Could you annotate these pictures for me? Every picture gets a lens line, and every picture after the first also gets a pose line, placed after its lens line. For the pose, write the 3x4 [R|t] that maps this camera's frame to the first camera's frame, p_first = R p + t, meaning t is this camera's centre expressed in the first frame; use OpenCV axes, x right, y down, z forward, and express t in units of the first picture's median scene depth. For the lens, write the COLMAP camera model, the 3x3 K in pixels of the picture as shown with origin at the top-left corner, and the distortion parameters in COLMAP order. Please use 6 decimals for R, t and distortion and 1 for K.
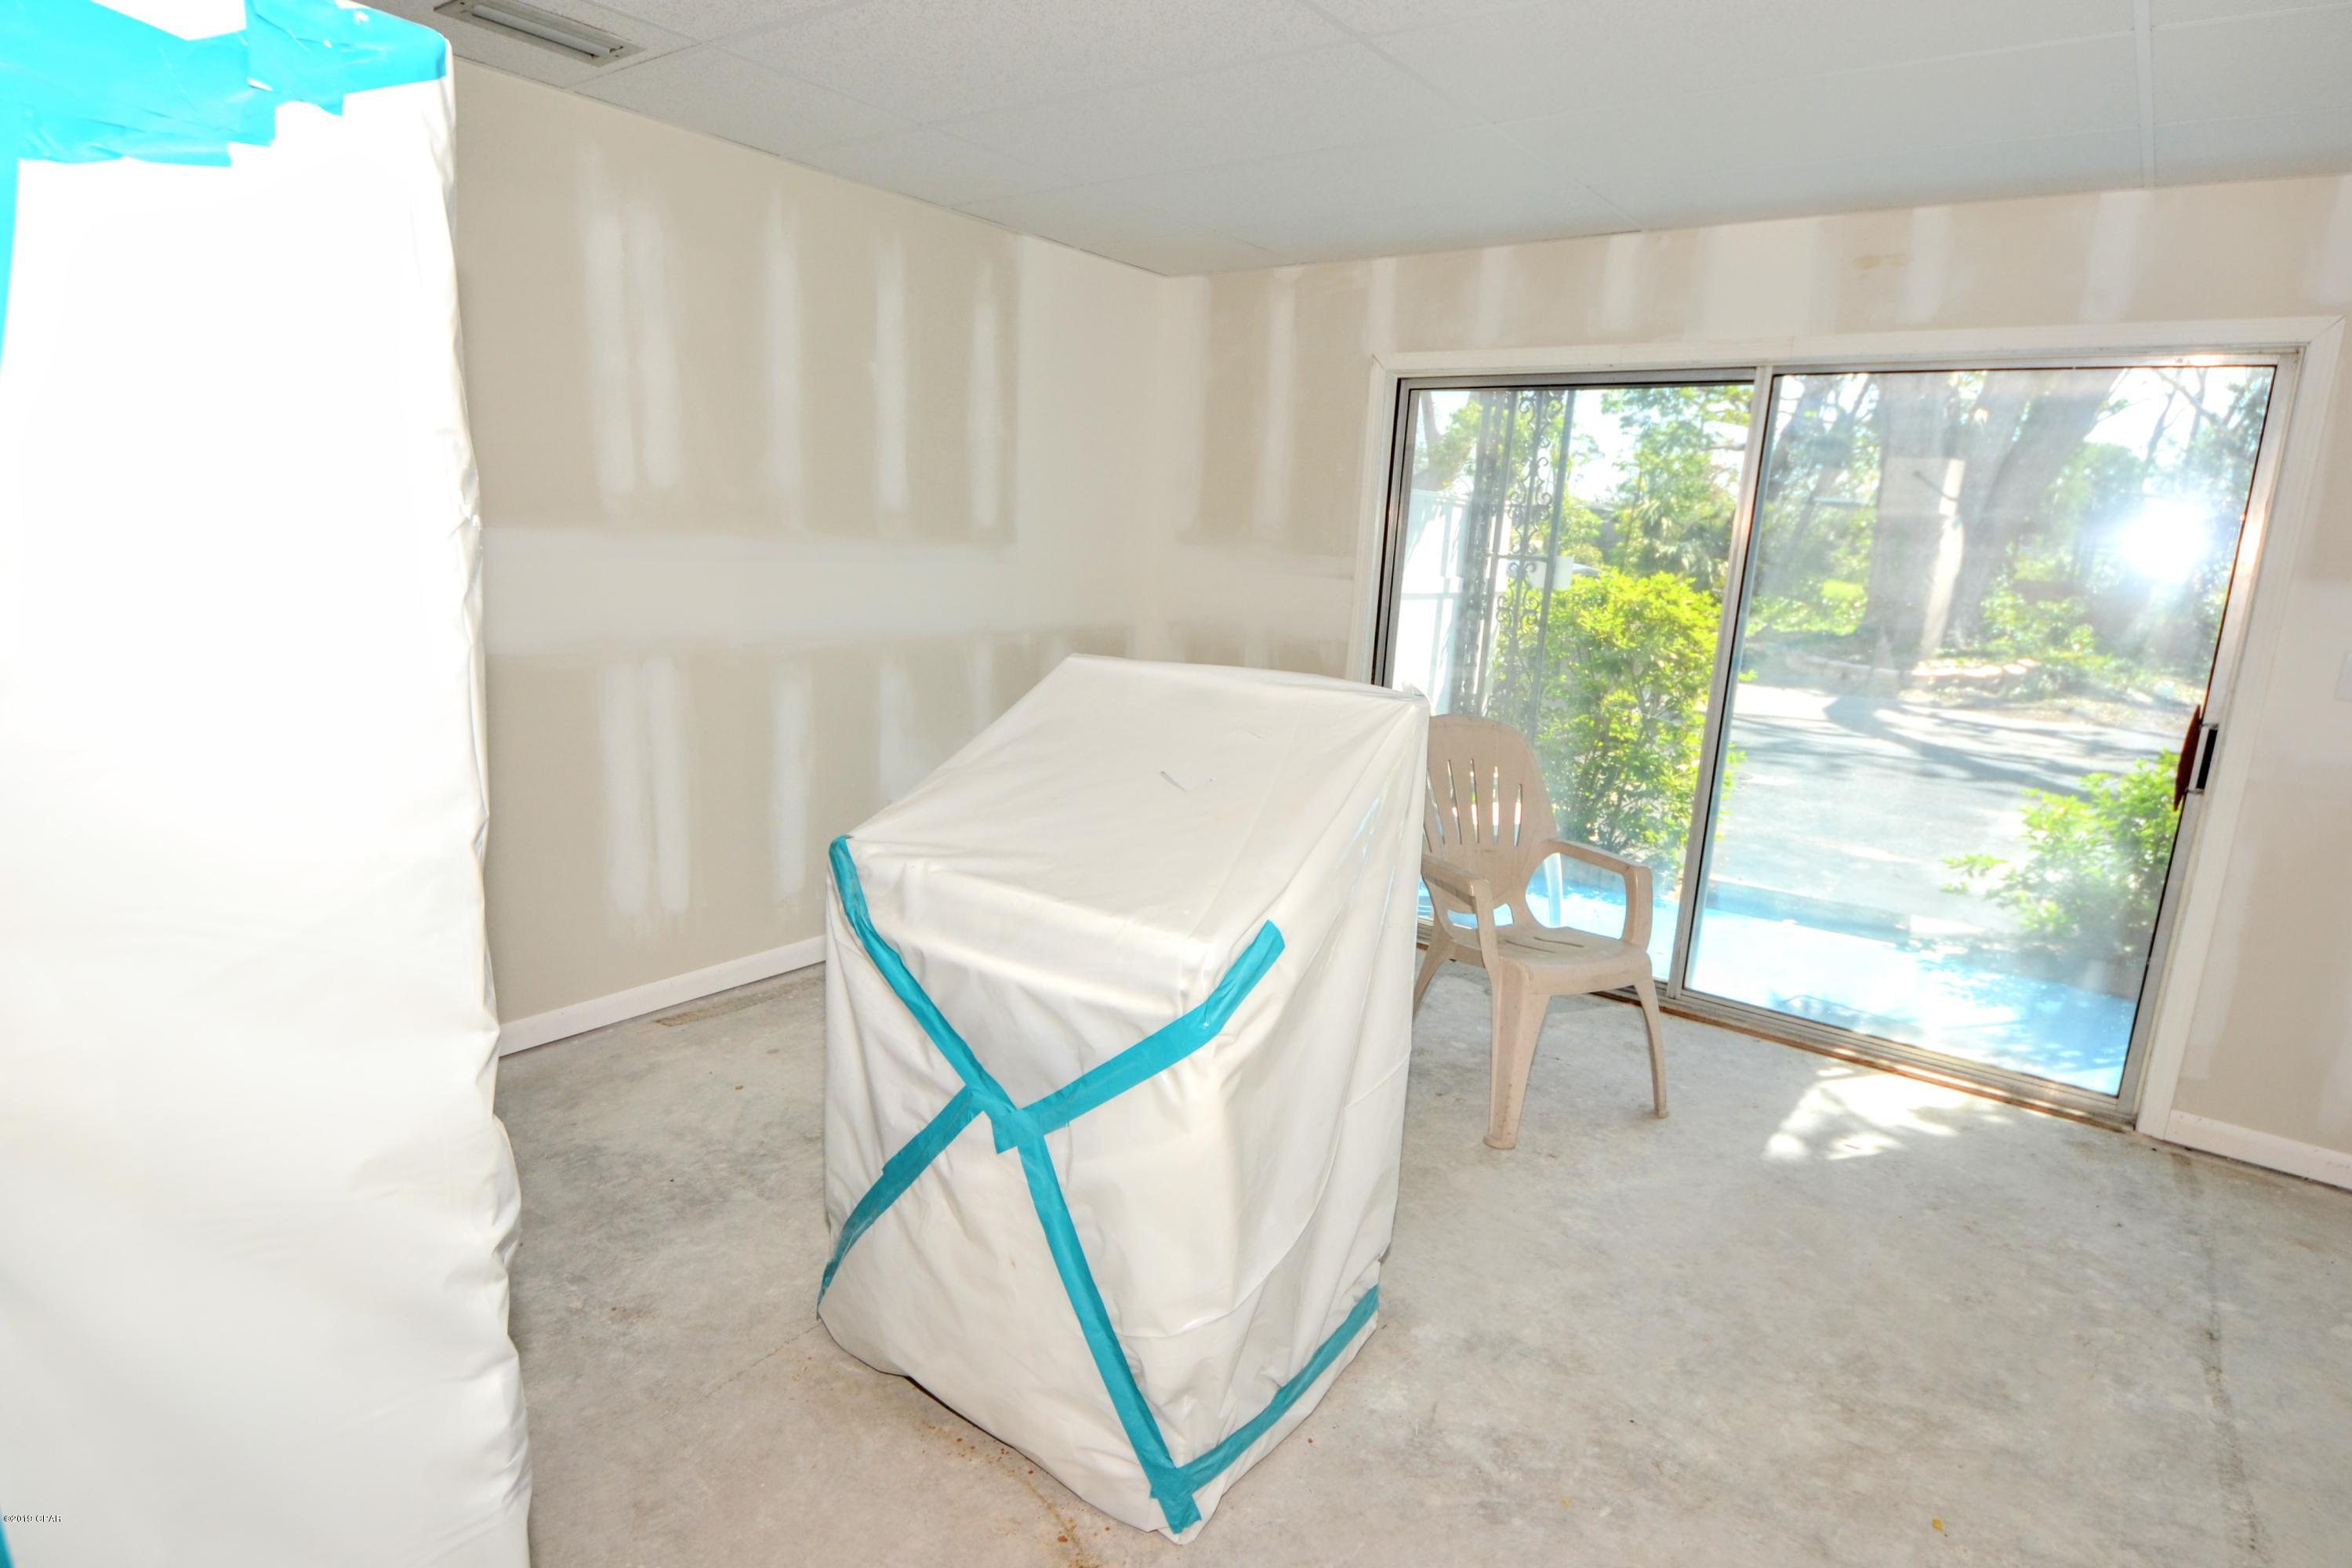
lens RADIAL K [[1245.5, 0, 1176.0], [0, 1245.5, 784.0], [0, 0, 1]] dist [0.002549, -0.013708]
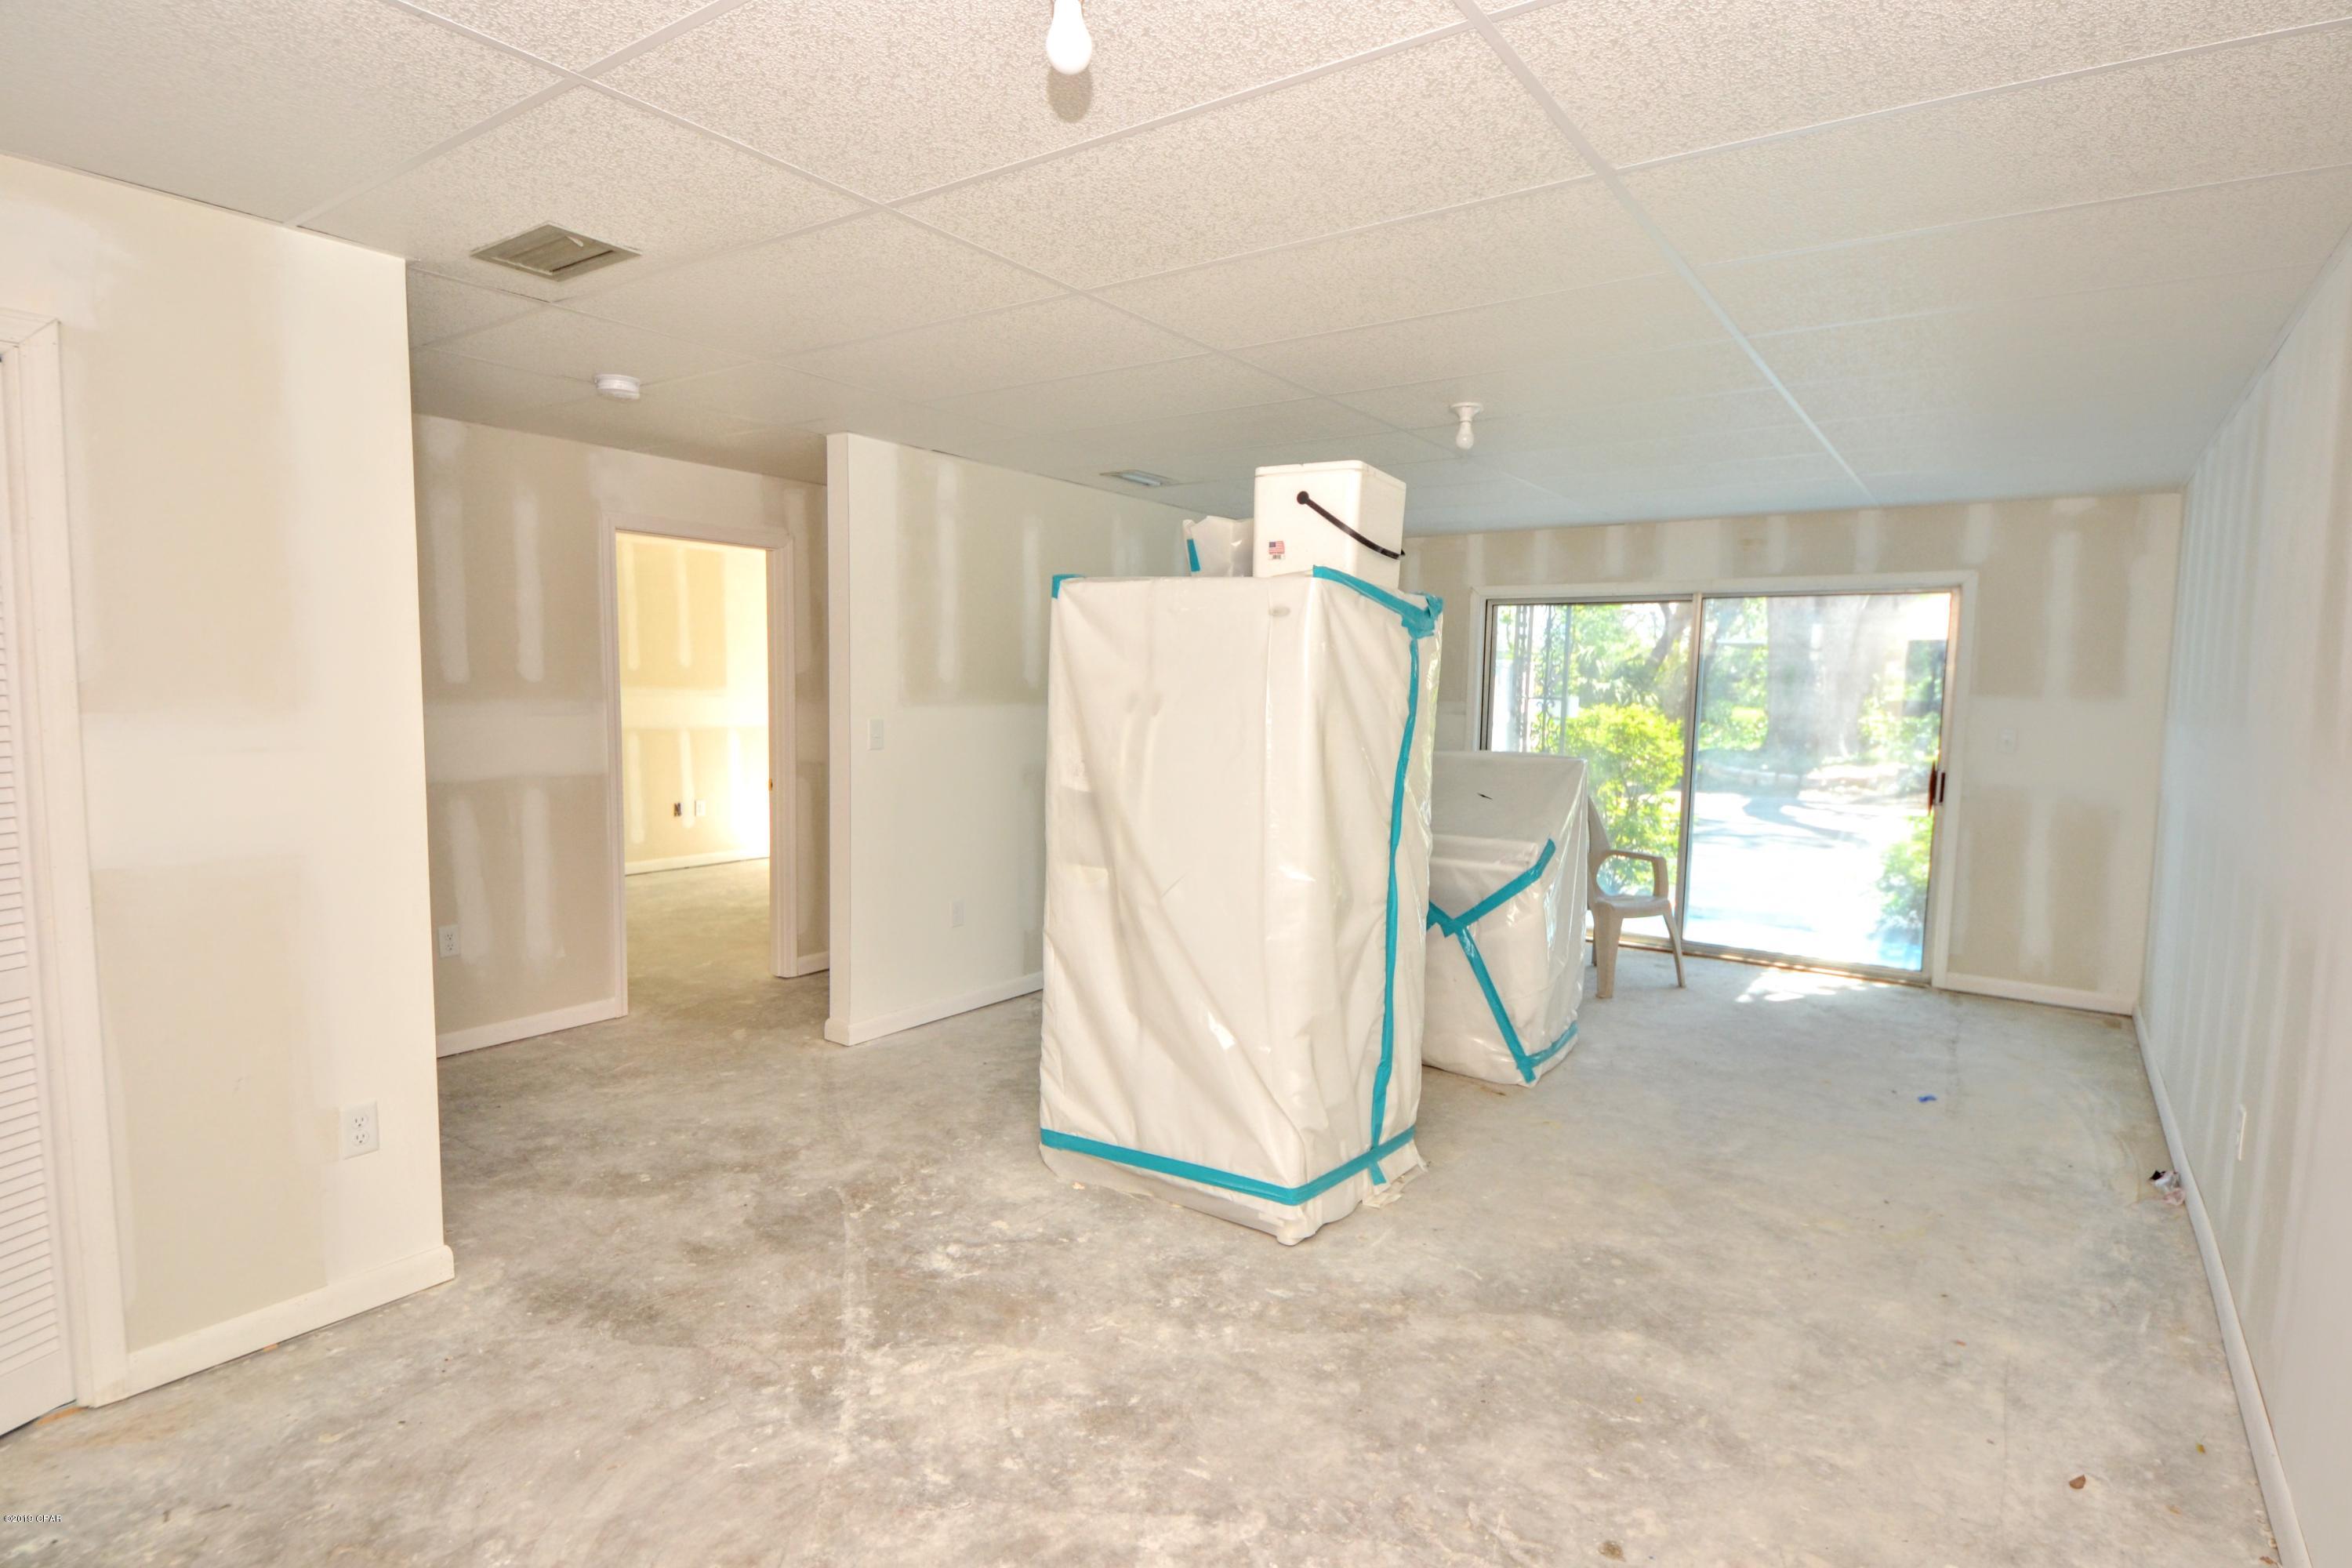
lens RADIAL K [[1182.7, 0, 1176.0], [0, 1182.7, 784.0], [0, 0, 1]] dist [0.002355, 0.000442]
pose [[0.998697, -0.035817, 0.036358, -0.320032], [0.039725, 0.992783, -0.113152, 0.098770], [-0.032043, 0.114448, 0.992912, -0.589344]]
